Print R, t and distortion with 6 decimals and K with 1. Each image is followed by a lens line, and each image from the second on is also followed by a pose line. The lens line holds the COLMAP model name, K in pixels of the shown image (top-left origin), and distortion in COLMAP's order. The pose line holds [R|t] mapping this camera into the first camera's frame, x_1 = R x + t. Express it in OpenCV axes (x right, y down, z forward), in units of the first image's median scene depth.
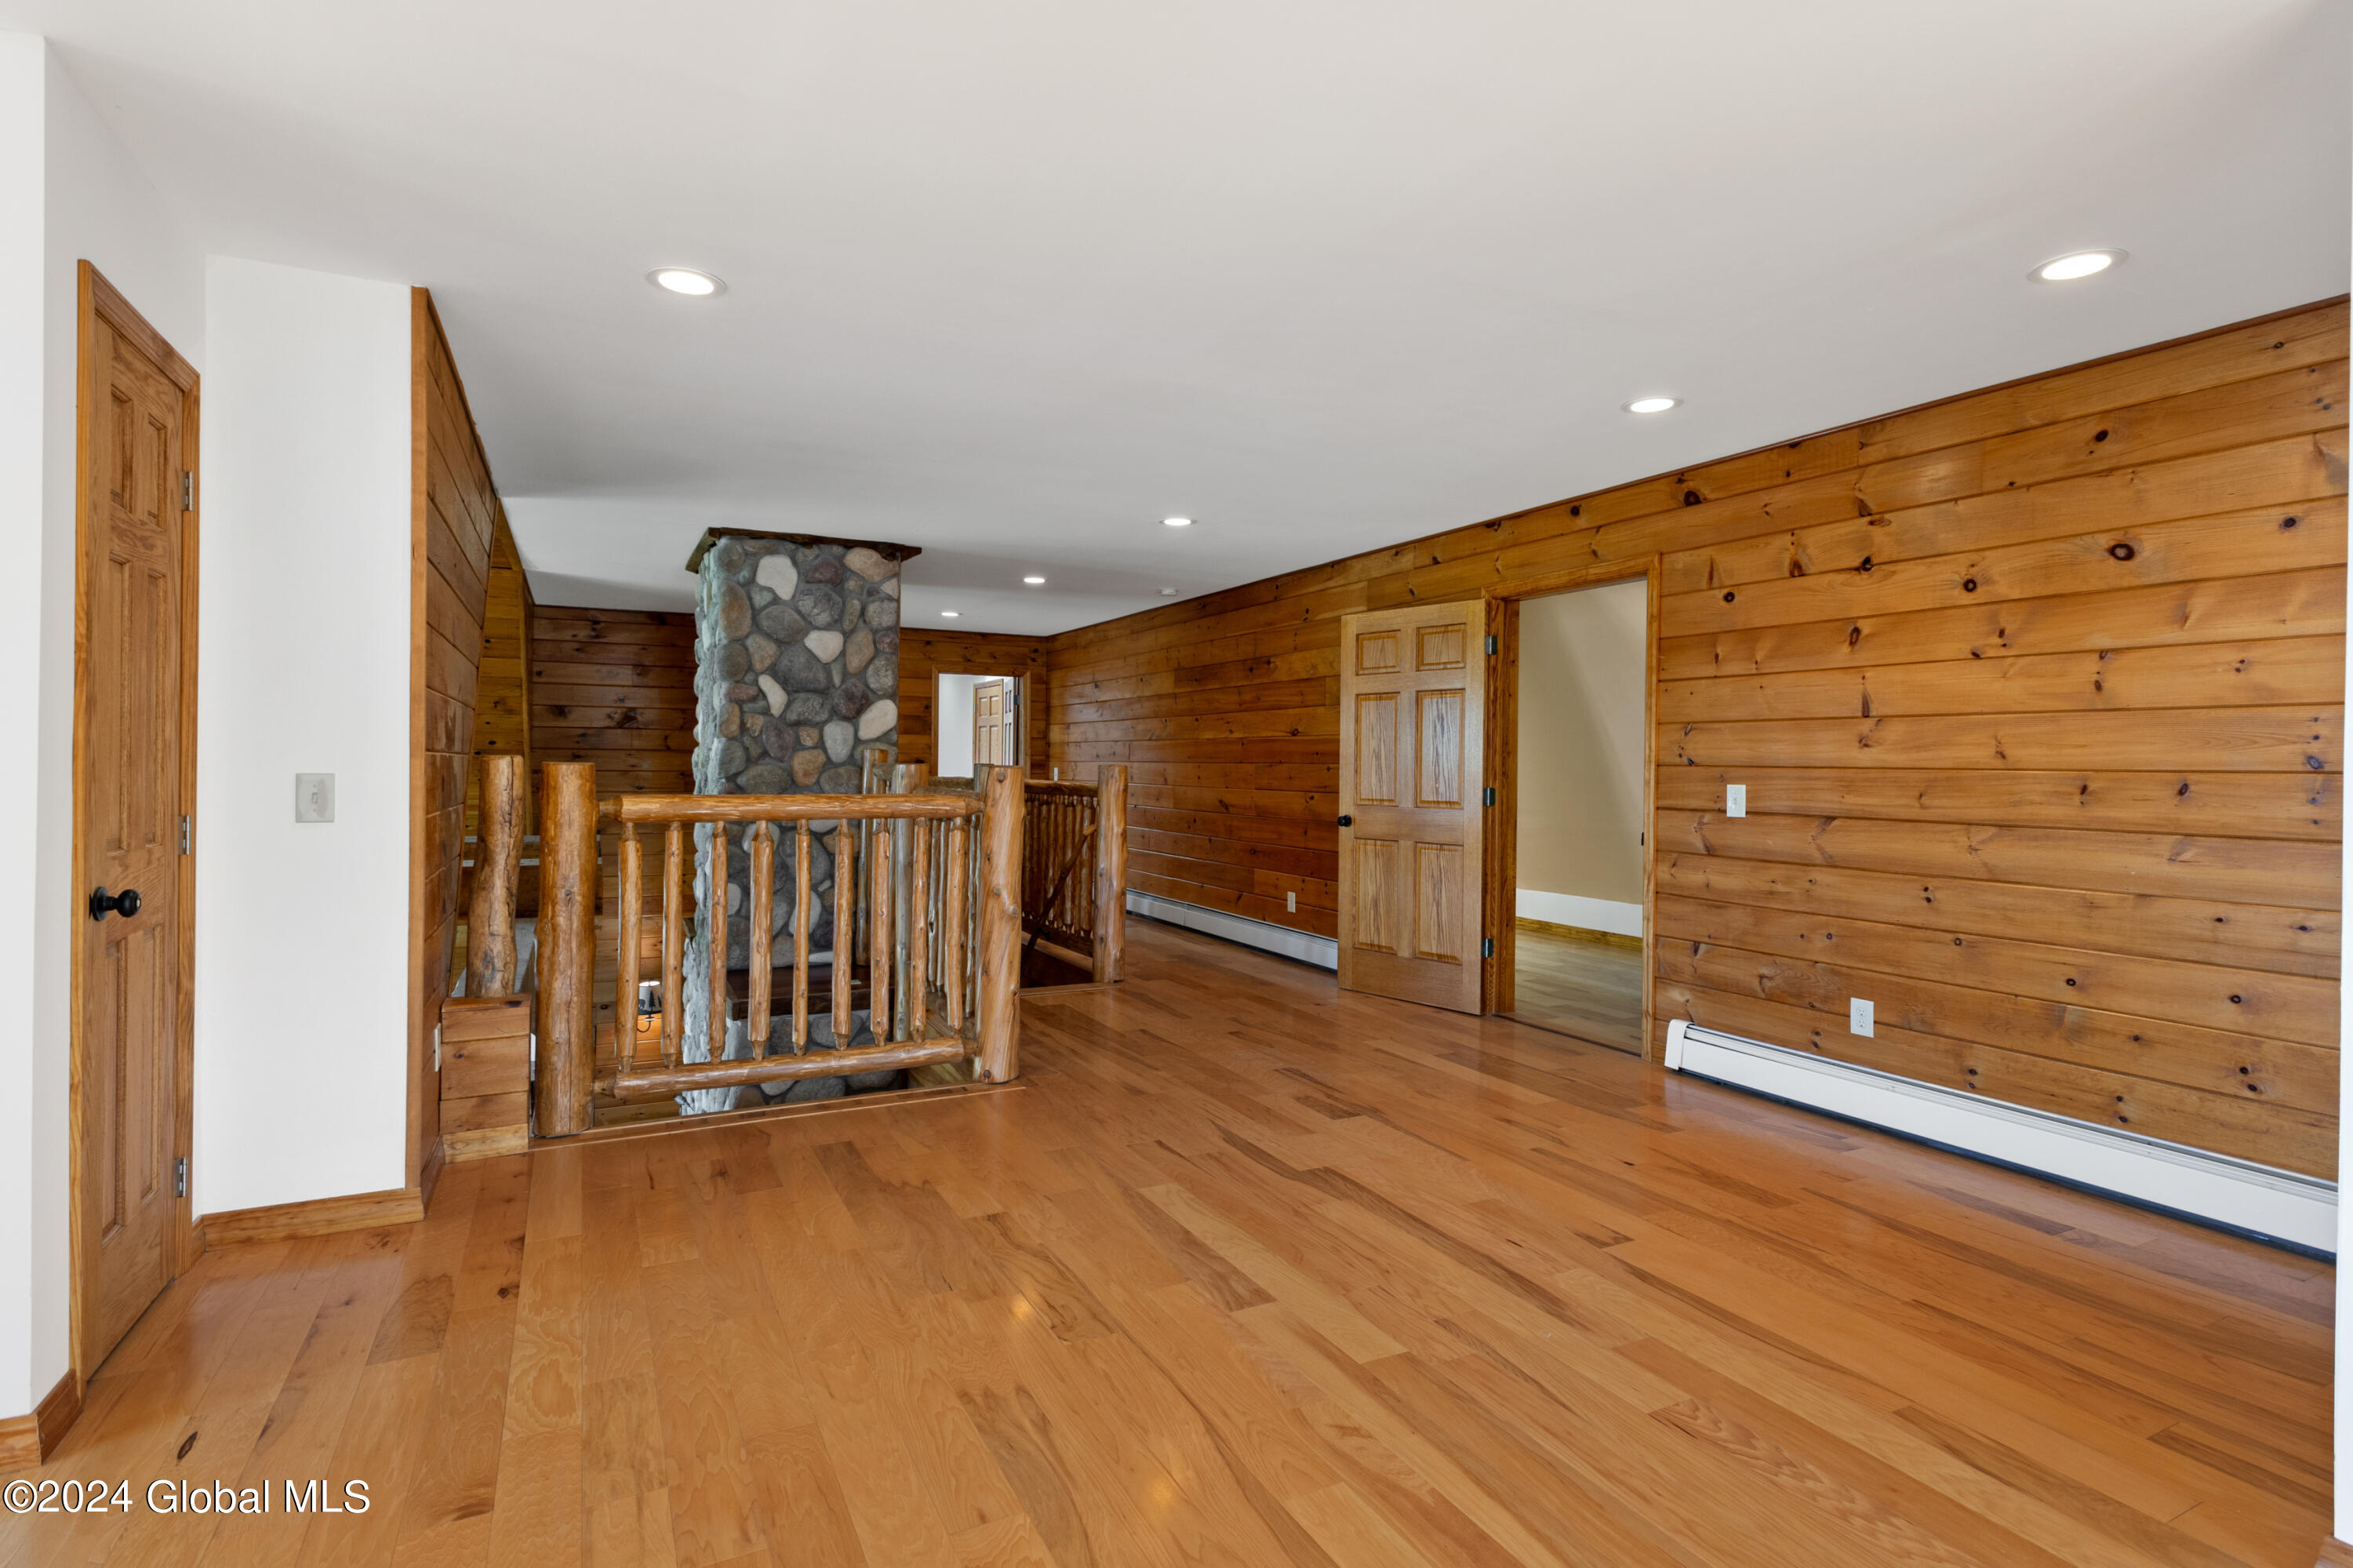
lens RADIAL K [[1131.9, 0, 1198.9], [0, 1131.9, 780.3], [0, 0, 1]] dist [0.013194, -0.007161]
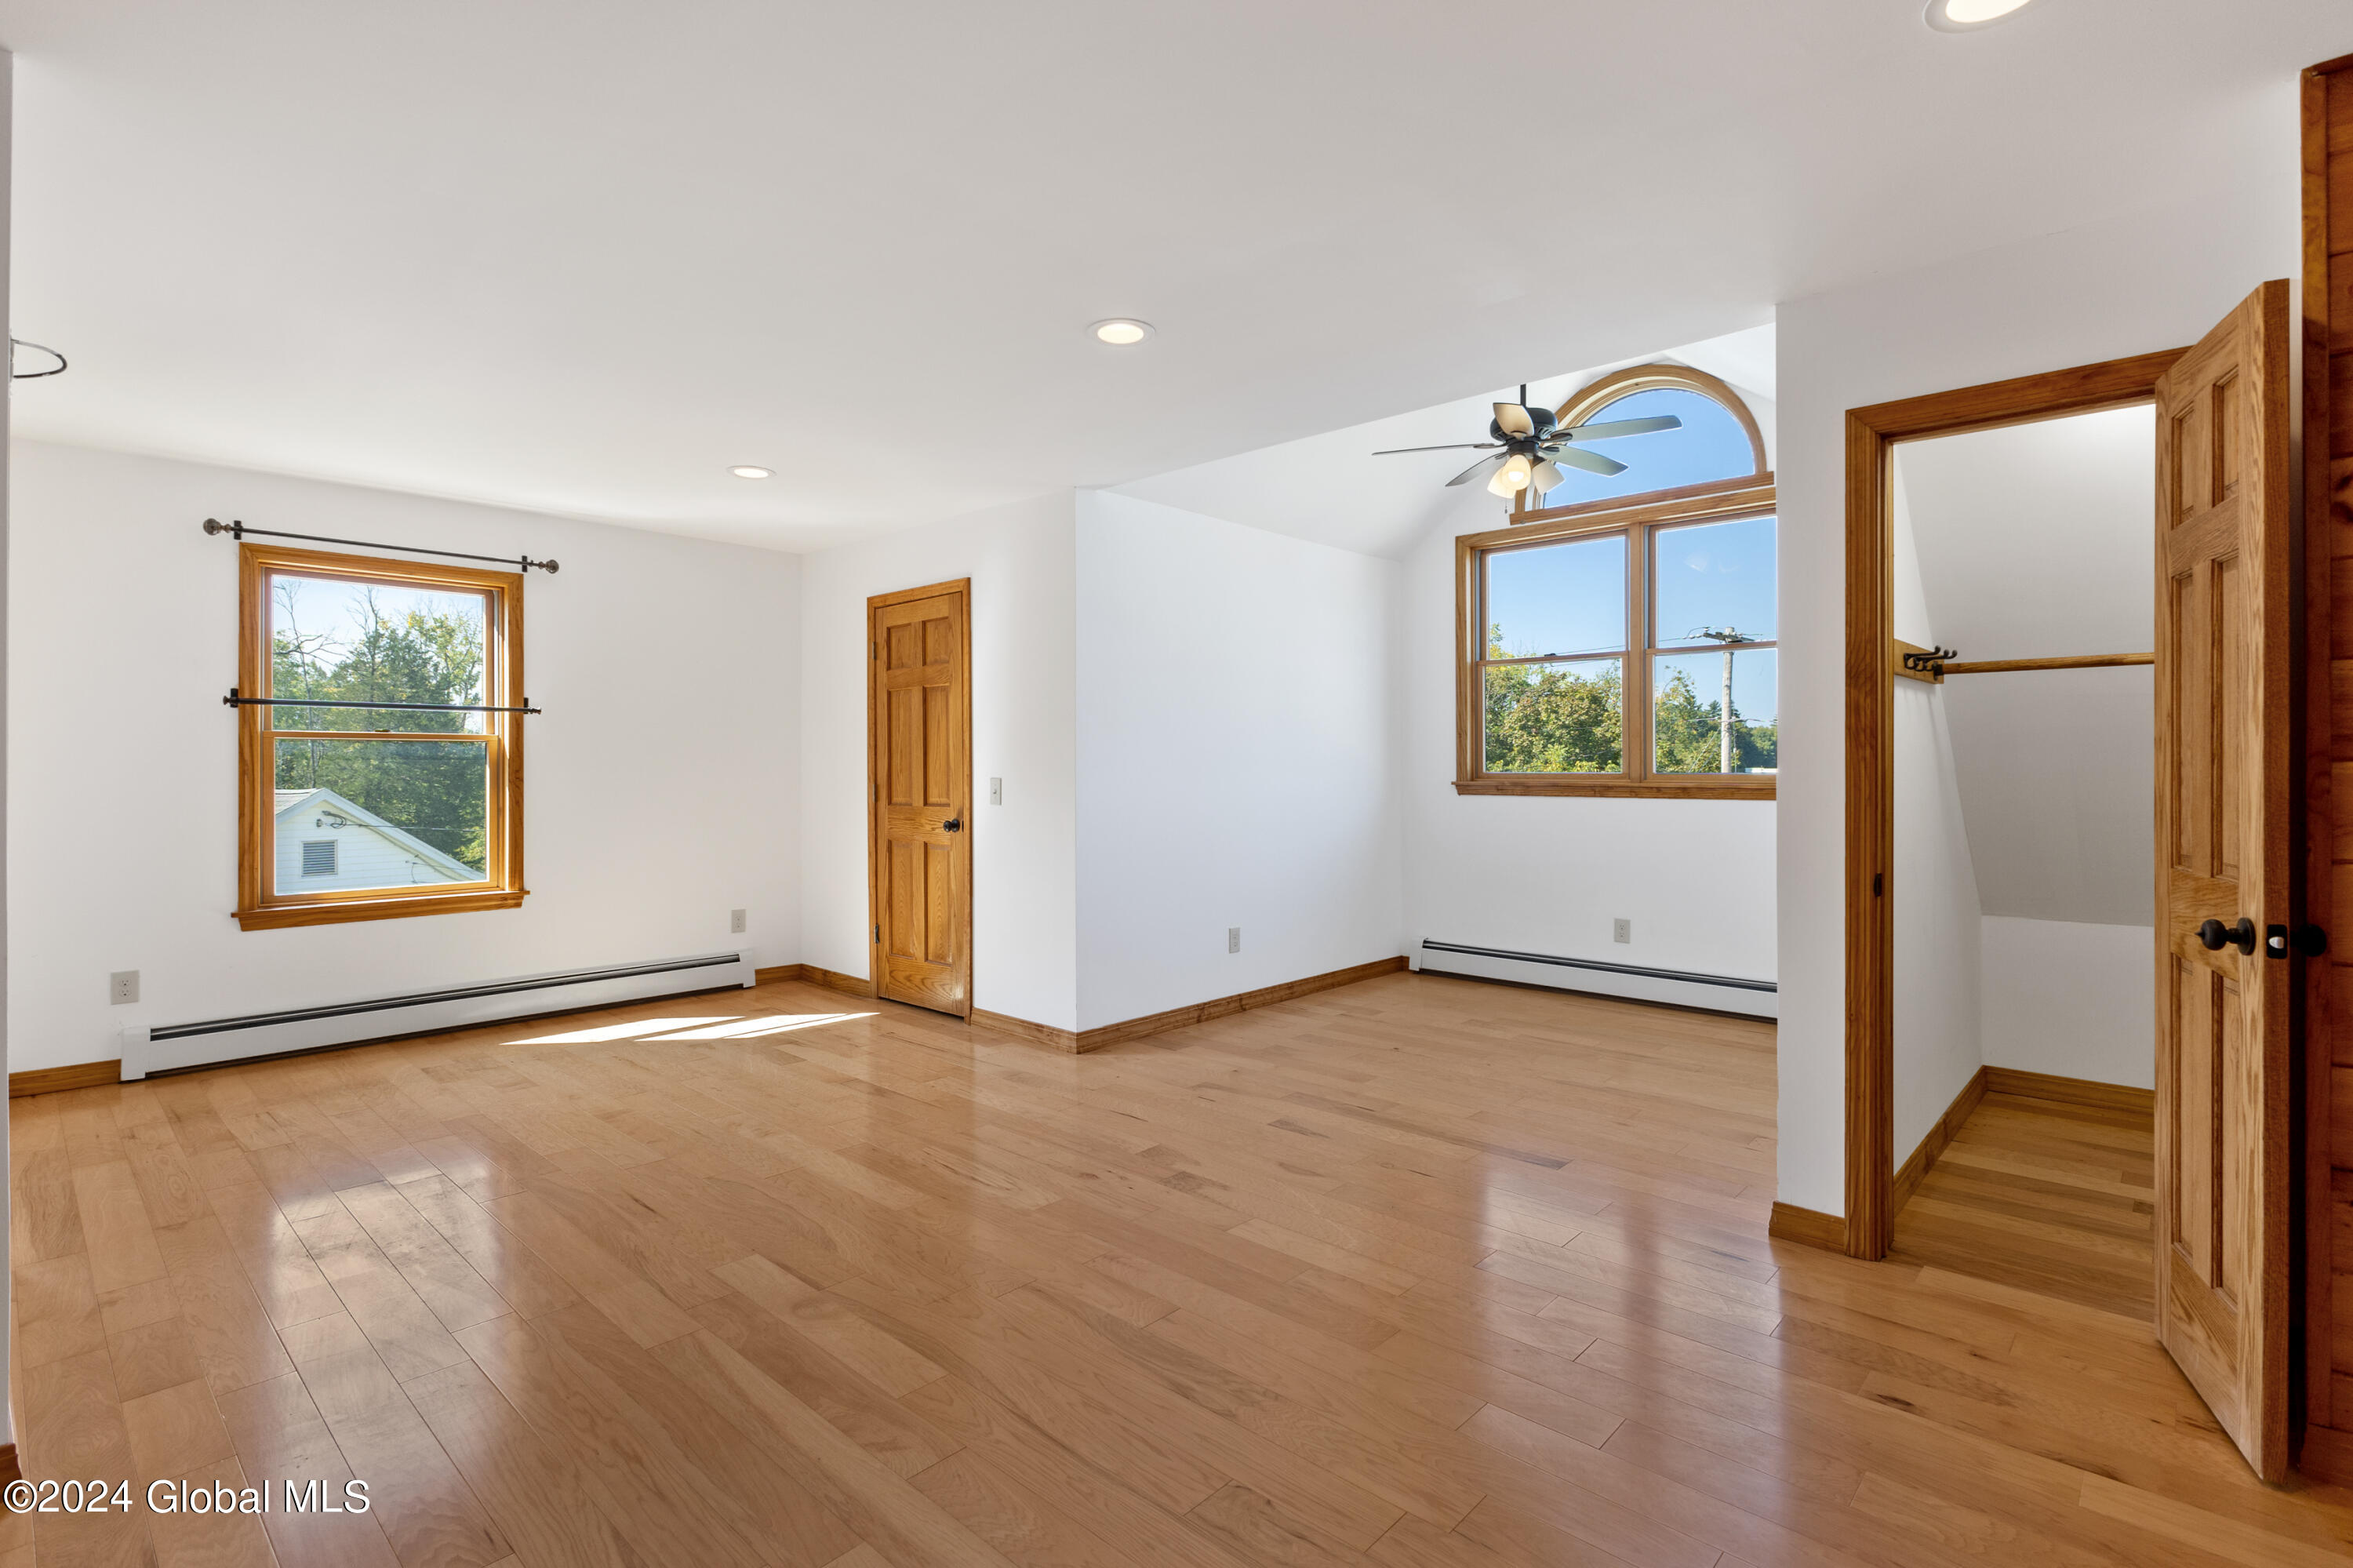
lens RADIAL K [[1103.0, 0, 1201.8], [0, 1103.0, 769.8], [0, 0, 1]] dist [-0.004306, -0.002736]
pose [[-0.935701, -0.005678, -0.352748, 0.071598], [-0.013471, 0.999716, 0.019642, -0.014424], [0.352536, 0.023131, -0.935512, 0.651797]]
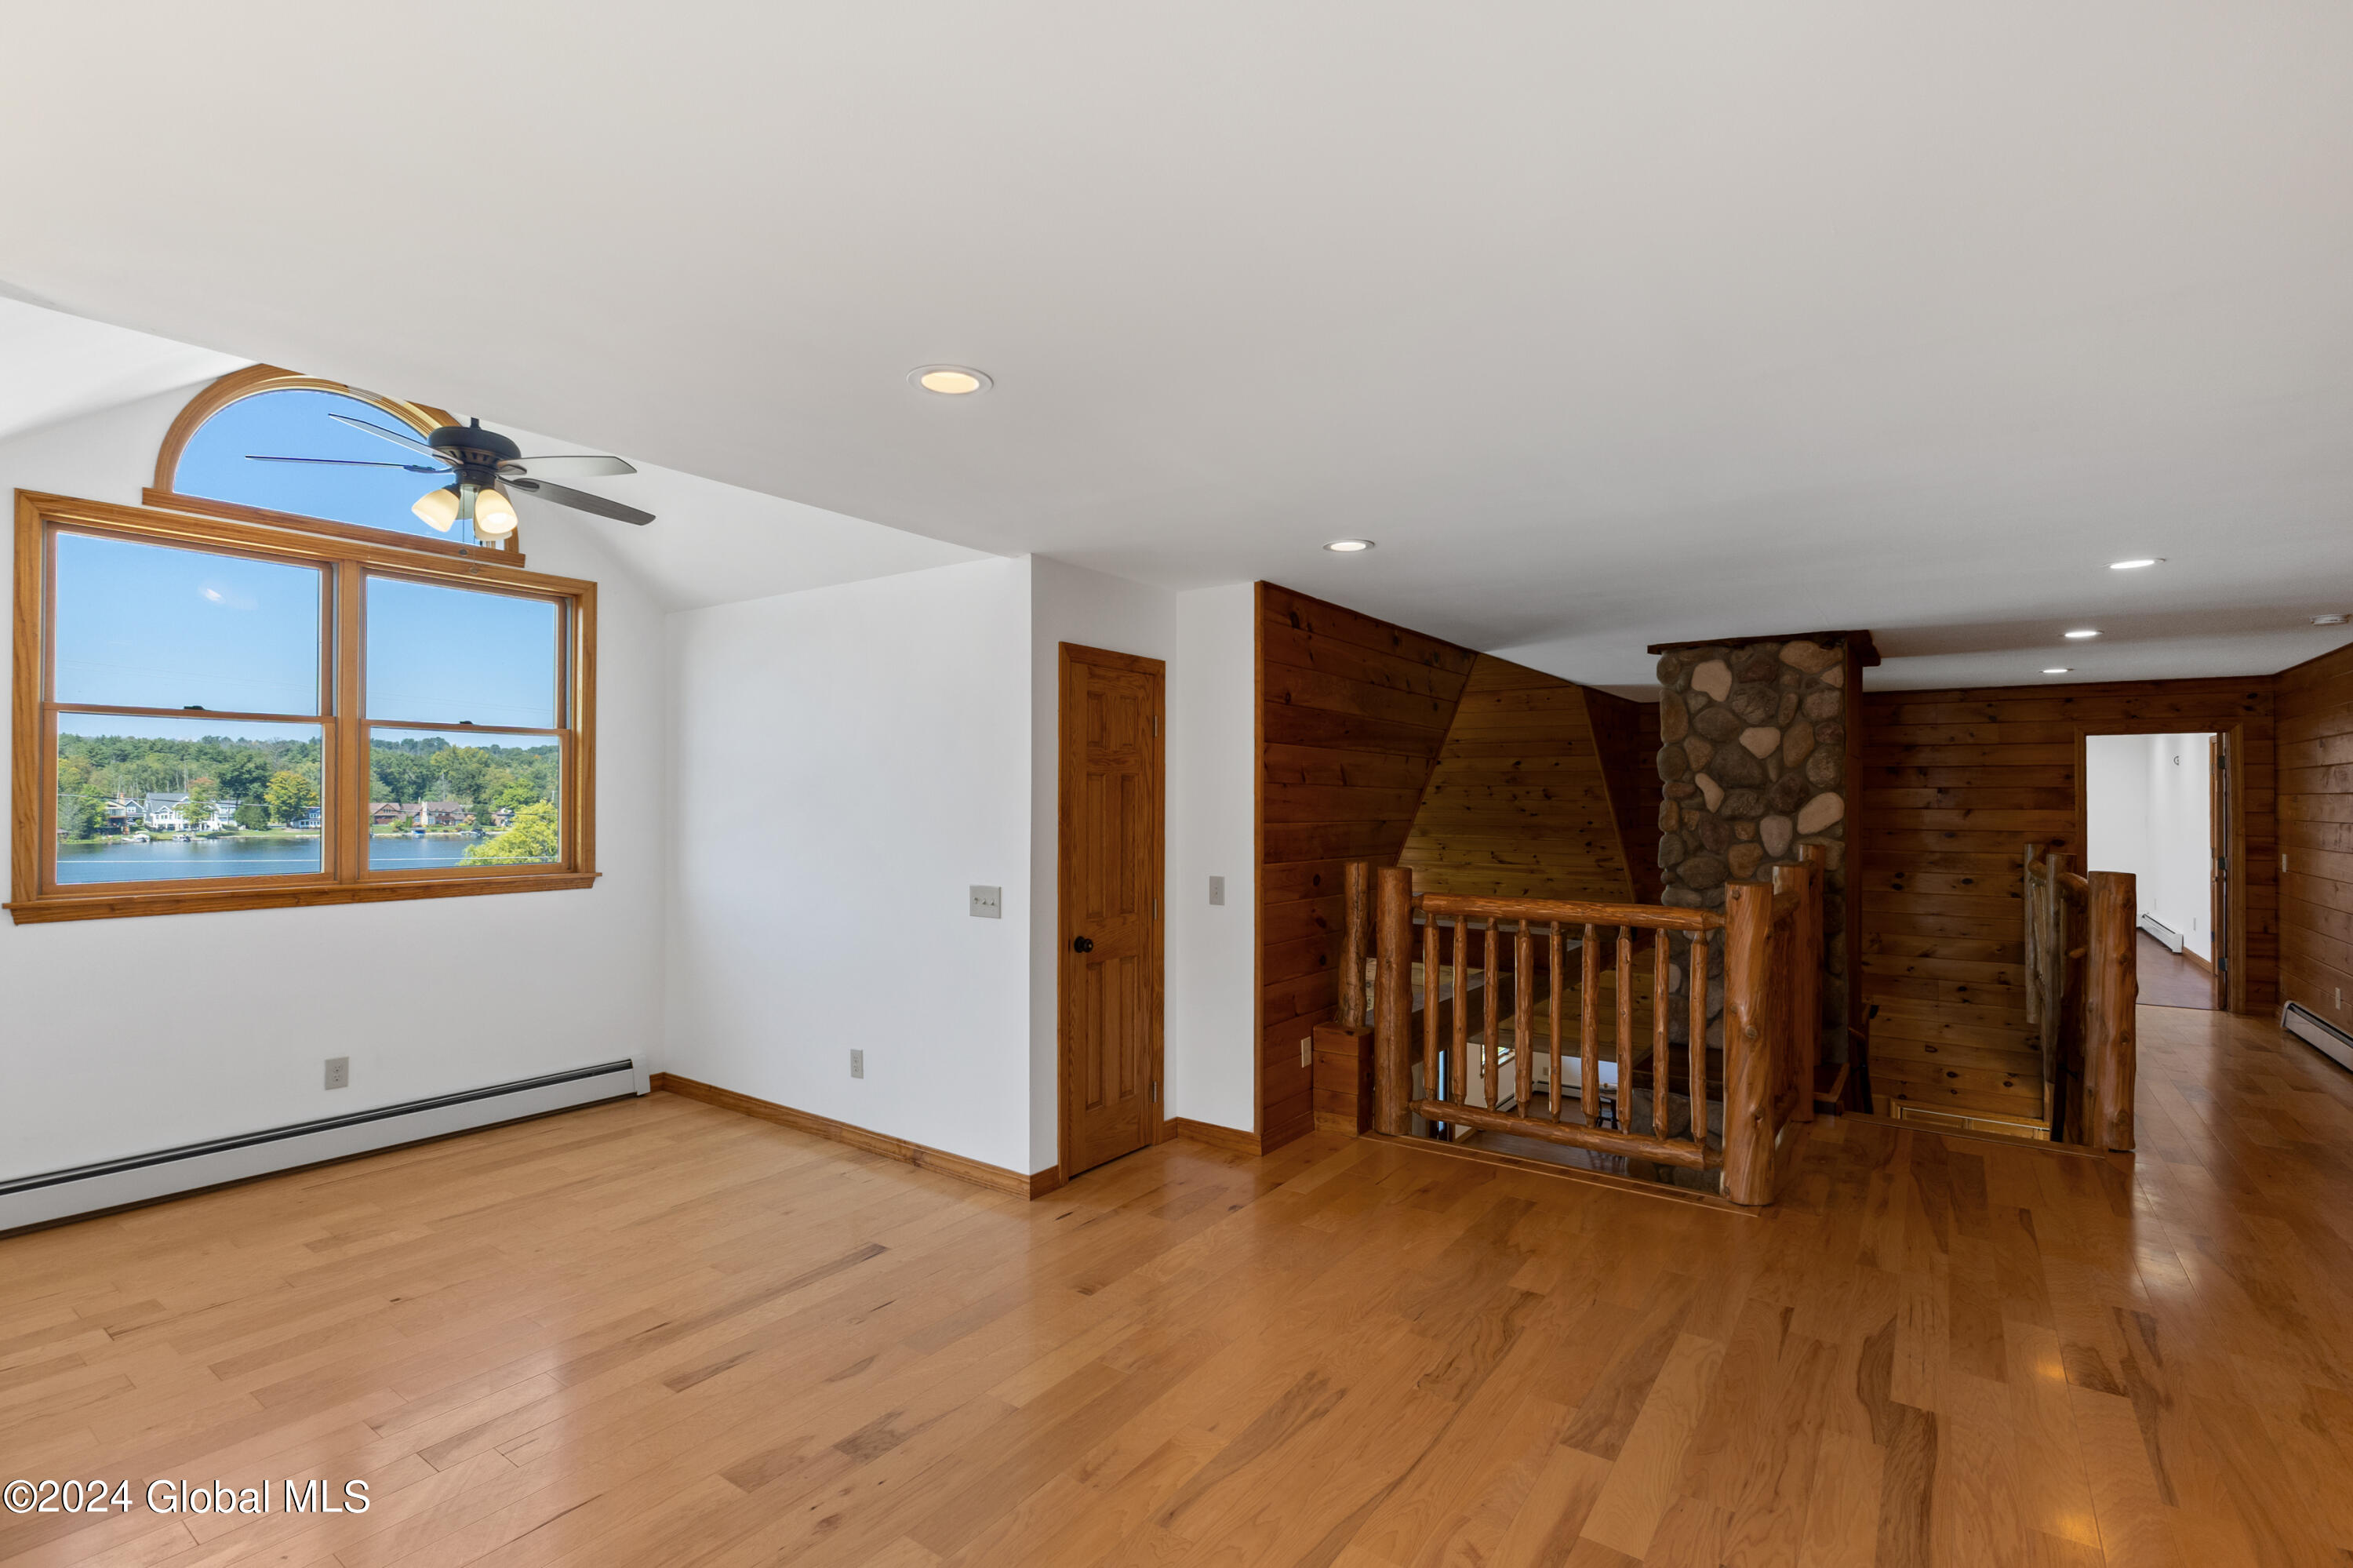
lens RADIAL K [[1096.3, 0, 1178.6], [0, 1096.3, 798.1], [0, 0, 1]] dist [-0.002781, -0.001462]
pose [[0.465869, -0.010282, -0.884794, 0.306000], [-0.015431, 0.999686, -0.019742, -0.041496], [0.884719, 0.022850, 0.465564, 0.079989]]
